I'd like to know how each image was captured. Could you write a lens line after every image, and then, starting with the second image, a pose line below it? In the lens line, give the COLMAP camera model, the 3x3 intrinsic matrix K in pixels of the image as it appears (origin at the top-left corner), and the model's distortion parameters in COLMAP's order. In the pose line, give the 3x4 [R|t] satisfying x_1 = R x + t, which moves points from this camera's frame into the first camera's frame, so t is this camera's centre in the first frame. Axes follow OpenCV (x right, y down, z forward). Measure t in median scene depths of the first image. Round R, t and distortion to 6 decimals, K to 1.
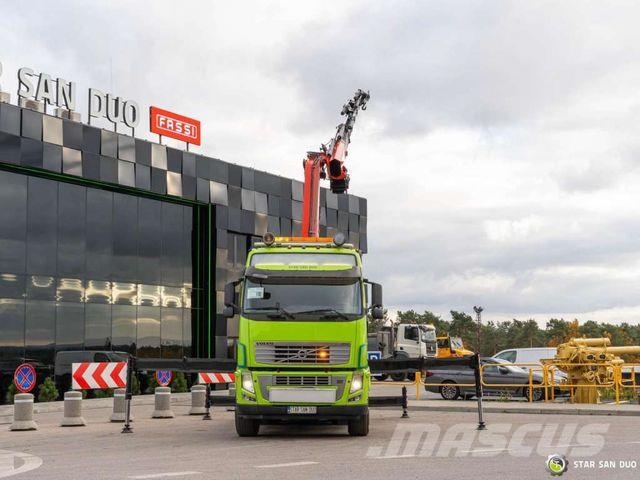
lens RADIAL K [[960.5, 0, 302.9], [0, 960.5, 202.8], [0, 0, 1]] dist [-0.008579, 0.000000]
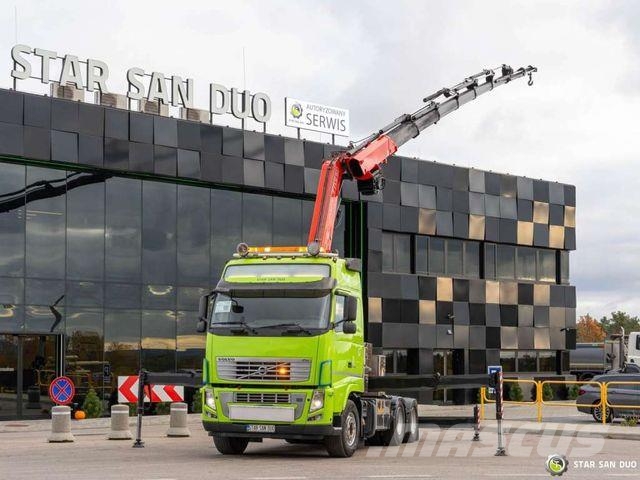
lens RADIAL K [[1112.3, 0, 323.2], [0, 1112.3, 237.3], [0, 0, 1]] dist [0.034664, 0.000000]
pose [[0.957239, -0.023325, -0.288358, 0.373729], [0.036312, 0.998549, 0.039772, -0.016859], [0.287011, -0.048542, 0.956696, -0.038405]]
